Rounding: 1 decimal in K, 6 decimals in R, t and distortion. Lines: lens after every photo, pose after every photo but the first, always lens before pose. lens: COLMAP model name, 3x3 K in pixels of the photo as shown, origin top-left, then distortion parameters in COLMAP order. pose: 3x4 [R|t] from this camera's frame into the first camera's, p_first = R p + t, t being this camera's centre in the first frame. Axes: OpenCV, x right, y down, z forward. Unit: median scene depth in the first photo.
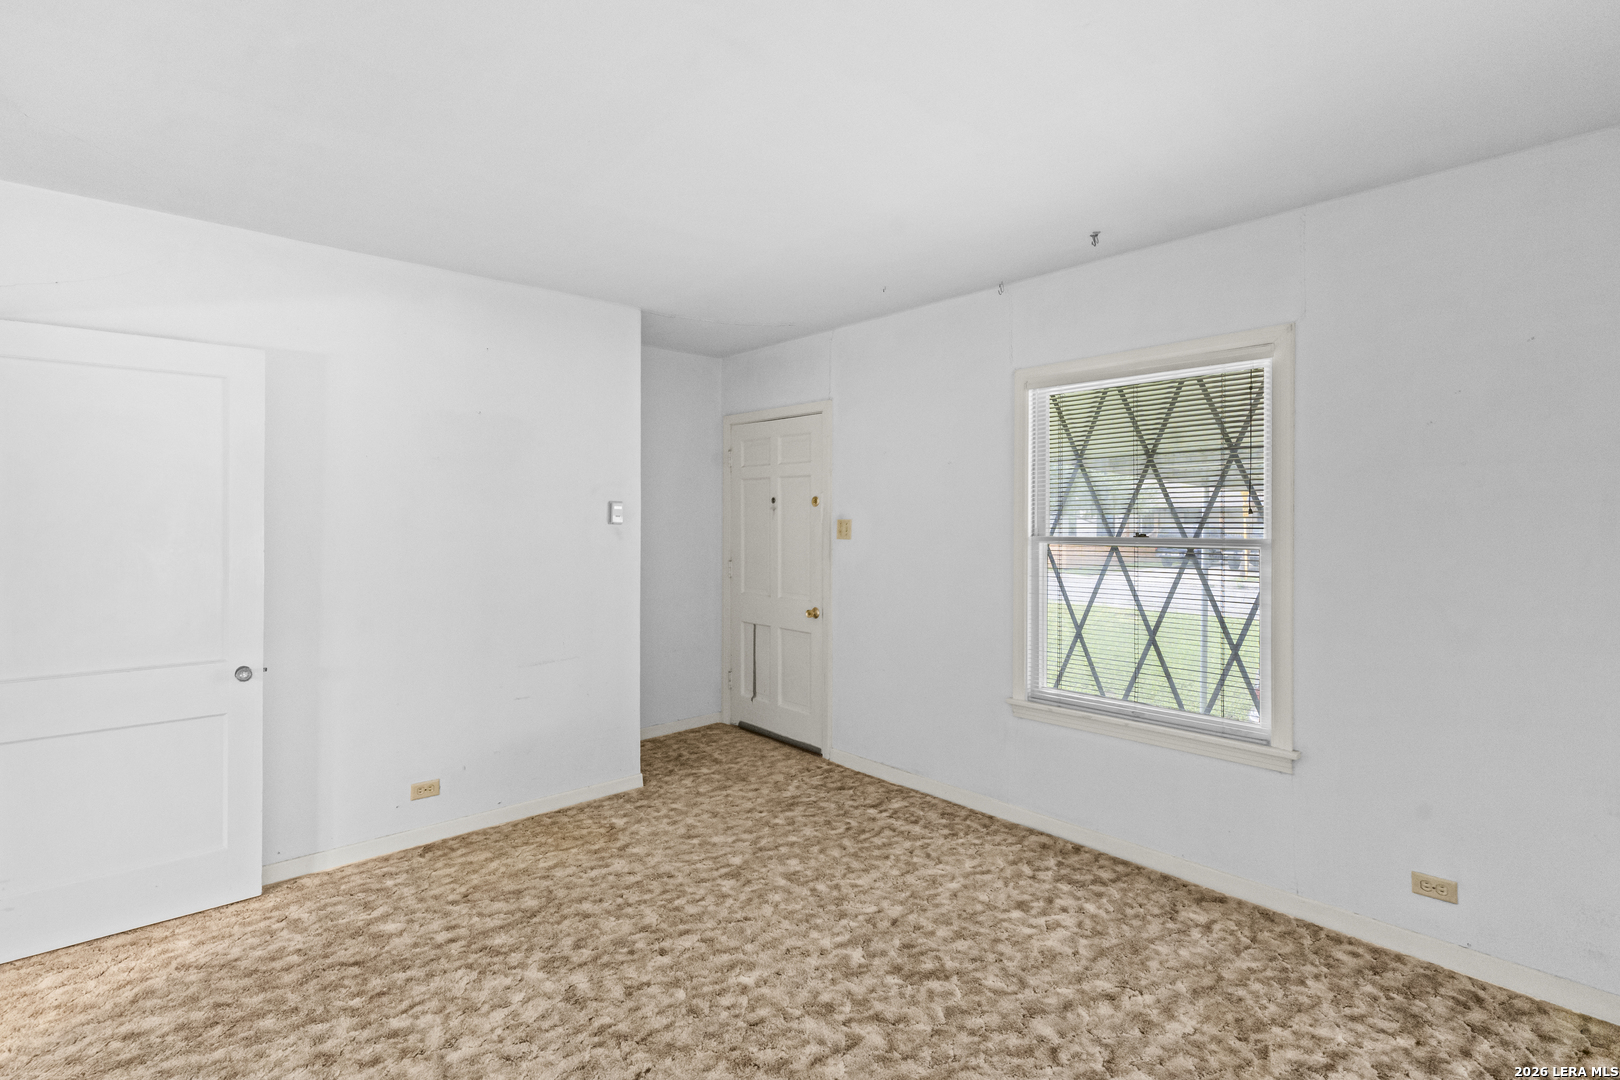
lens RADIAL K [[777.8, 0, 815.8], [0, 777.8, 511.6], [0, 0, 1]] dist [-0.000061, 0.000044]
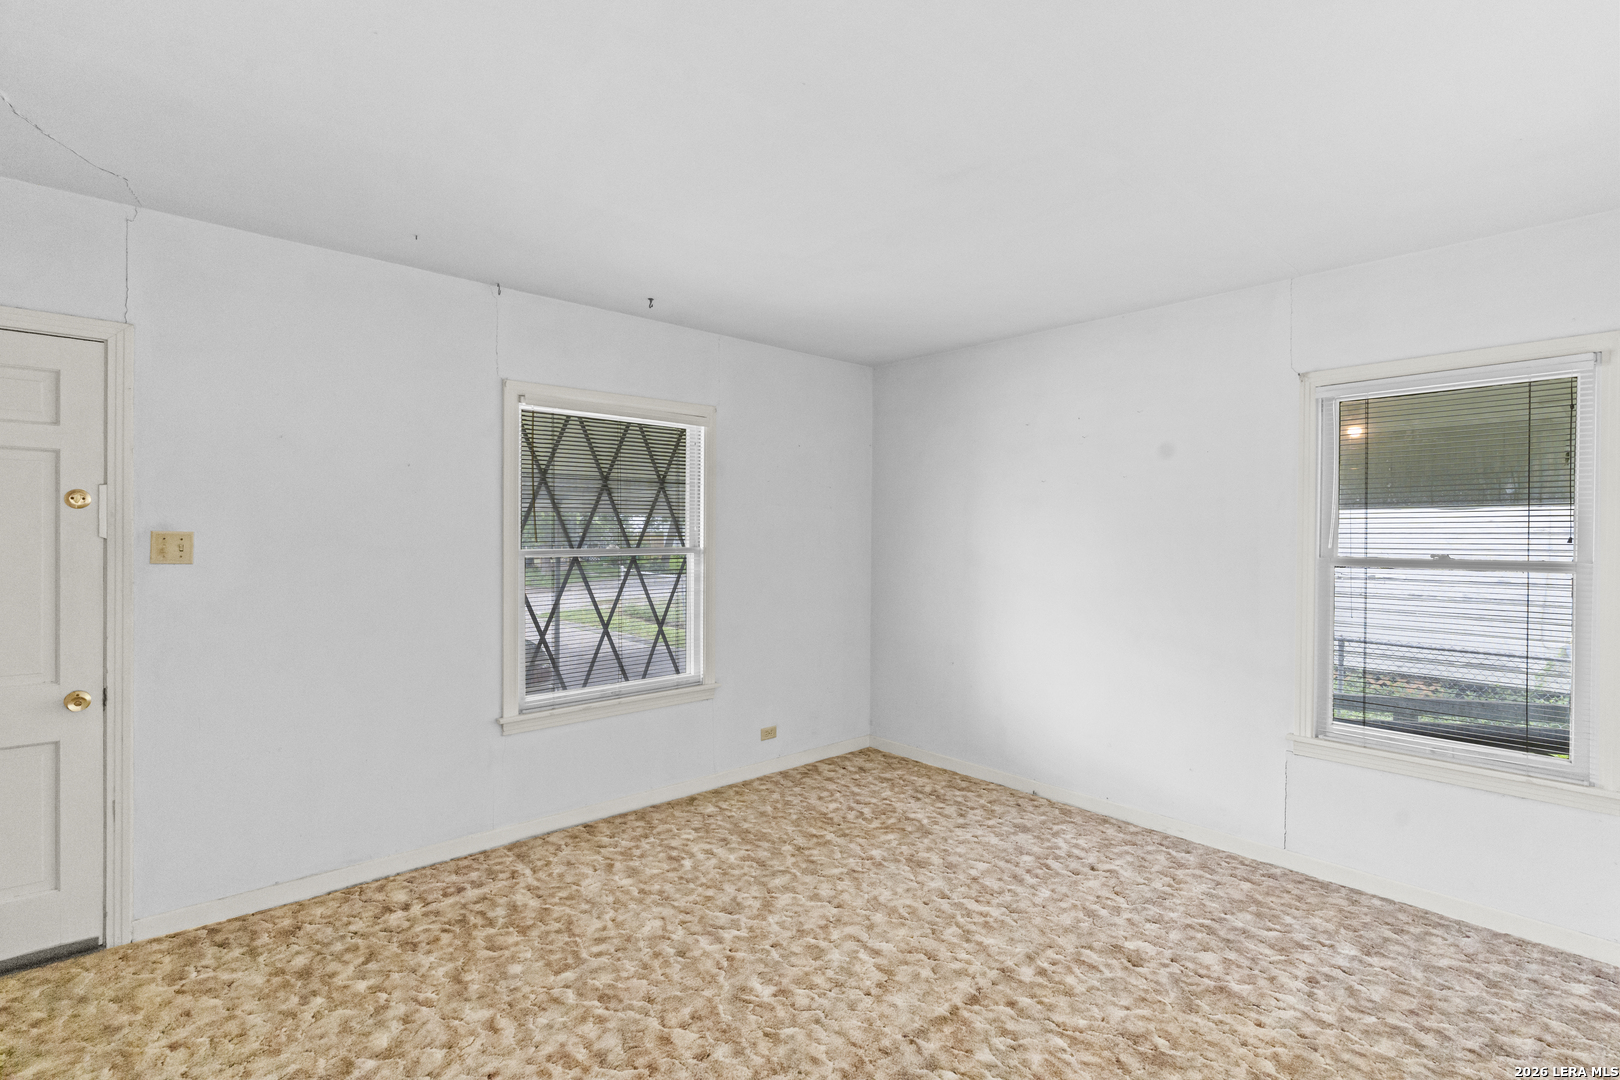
lens RADIAL K [[767.7, 0, 810.0], [0, 767.7, 540.0], [0, 0, 1]] dist [0.002620, 0.000340]
pose [[0.001860, -0.007712, 0.999969, -0.843141], [-0.013949, 0.999873, 0.007737, 0.006676], [-0.999901, -0.013963, 0.001752, 0.742283]]
